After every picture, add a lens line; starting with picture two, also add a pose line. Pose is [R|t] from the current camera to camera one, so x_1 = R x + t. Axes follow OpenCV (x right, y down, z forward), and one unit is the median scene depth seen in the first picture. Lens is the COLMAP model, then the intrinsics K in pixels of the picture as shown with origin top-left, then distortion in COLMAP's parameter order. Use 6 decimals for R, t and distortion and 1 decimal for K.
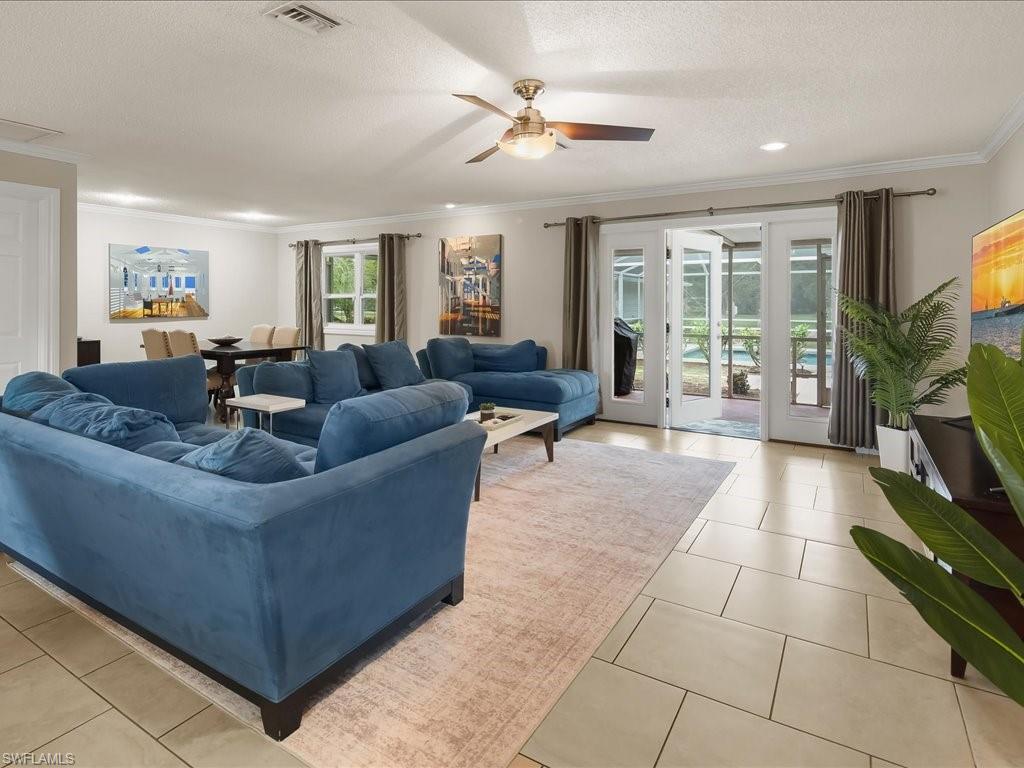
lens RADIAL K [[558.8, 0, 512.7], [0, 558.8, 310.6], [0, 0, 1]] dist [-0.003316, -0.000337]
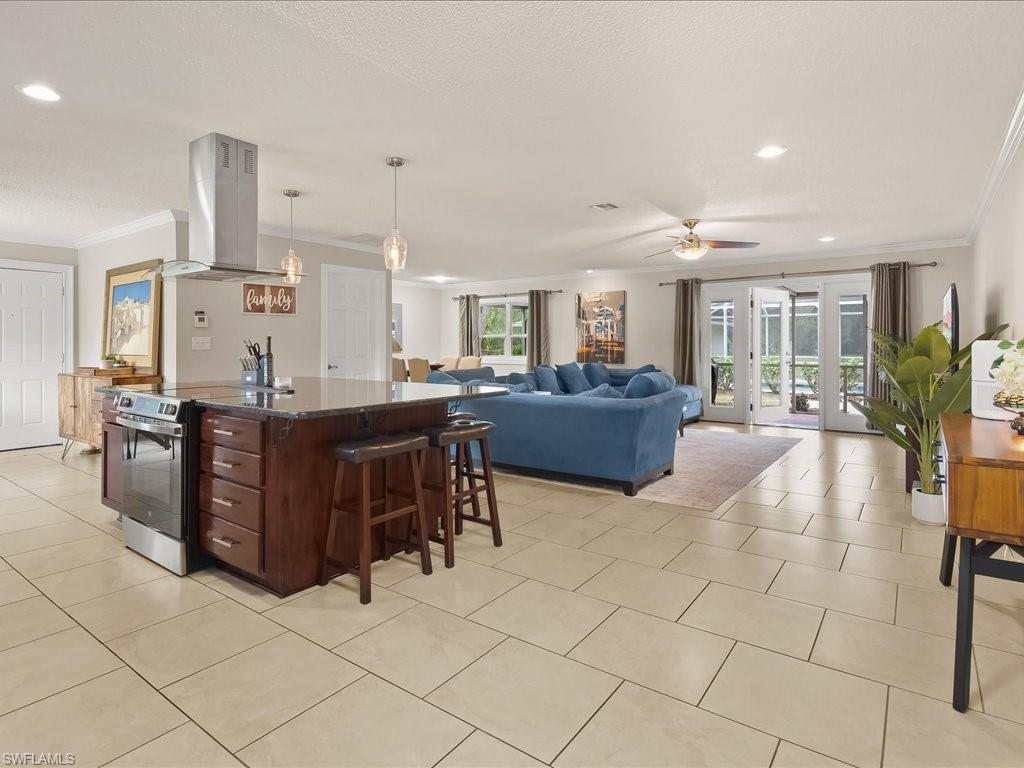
lens RADIAL K [[559.6, 0, 510.7], [0, 559.6, 350.3], [0, 0, 1]] dist [-0.000311, -0.000273]
pose [[0.996467, -0.003426, -0.083915, -0.183734], [0.003003, 0.999982, -0.005170, 0.019473], [0.083931, 0.004900, 0.996460, -0.410579]]
